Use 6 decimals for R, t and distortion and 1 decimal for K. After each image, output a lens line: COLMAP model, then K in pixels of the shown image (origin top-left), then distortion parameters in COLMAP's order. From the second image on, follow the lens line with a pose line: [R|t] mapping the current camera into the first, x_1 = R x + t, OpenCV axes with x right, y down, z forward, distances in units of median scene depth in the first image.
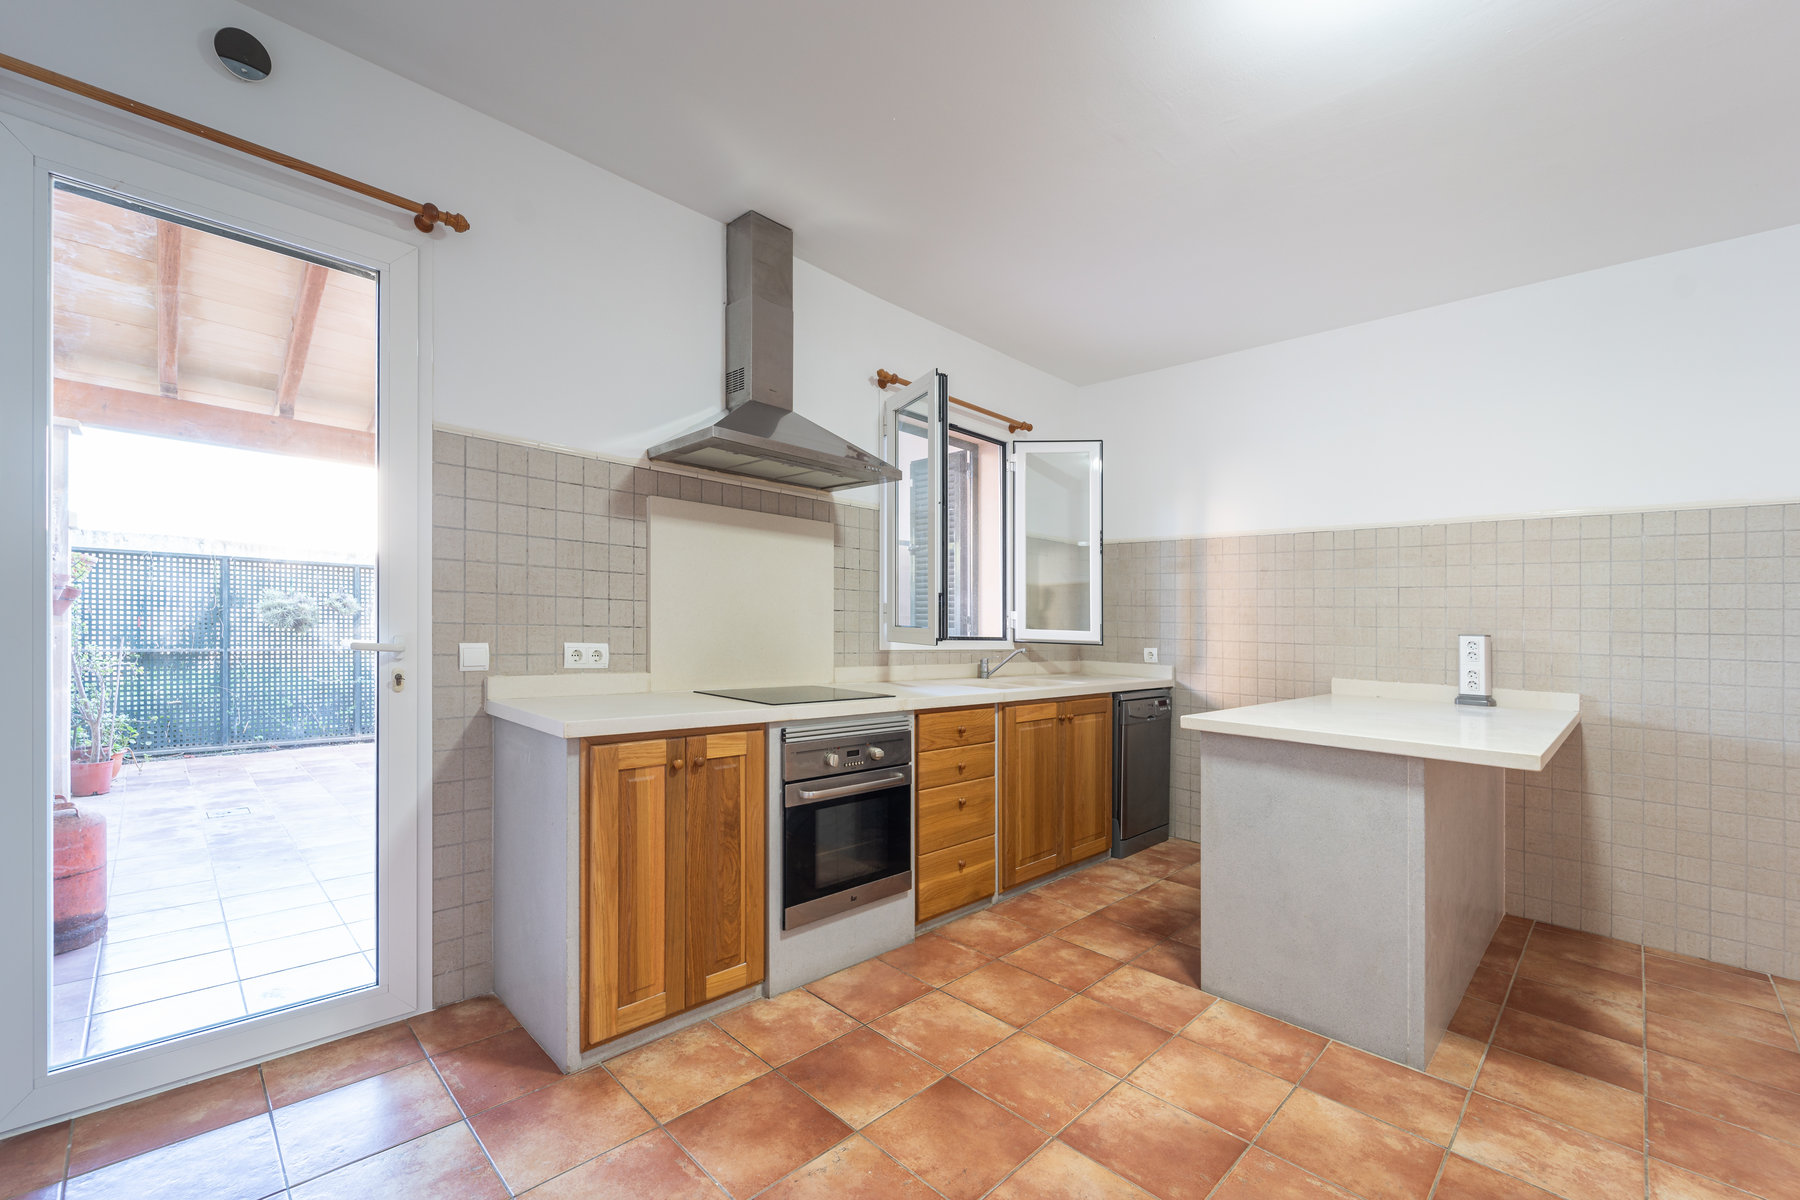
lens RADIAL K [[734.1, 0, 890.5], [0, 734.1, 638.4], [0, 0, 1]] dist [0.001515, -0.000414]
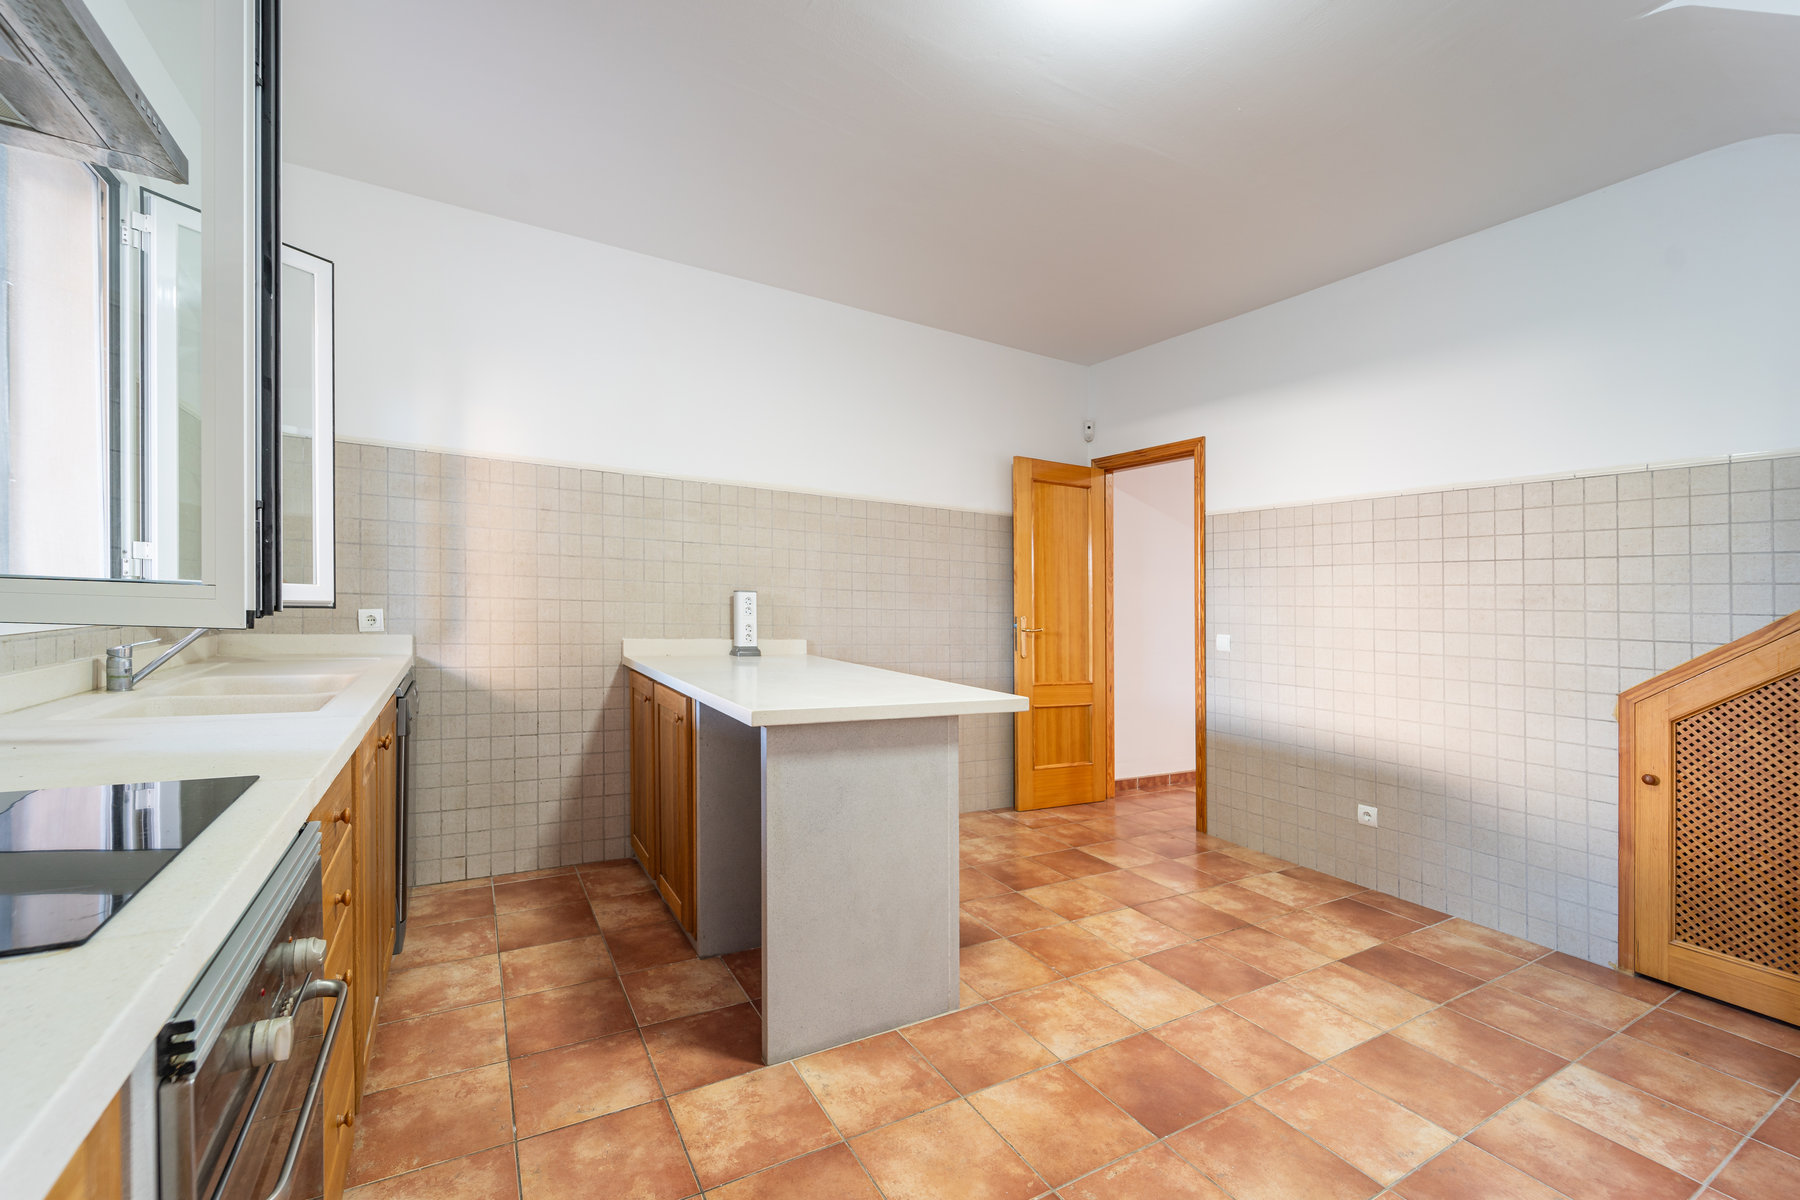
lens RADIAL K [[760.3, 0, 894.5], [0, 760.3, 587.4], [0, 0, 1]] dist [0.000306, 0.000066]
pose [[0.266716, -0.000773, 0.963775, -0.240281], [-0.006411, 0.999976, 0.002576, -0.015657], [-0.963754, -0.006866, 0.266704, 0.532716]]
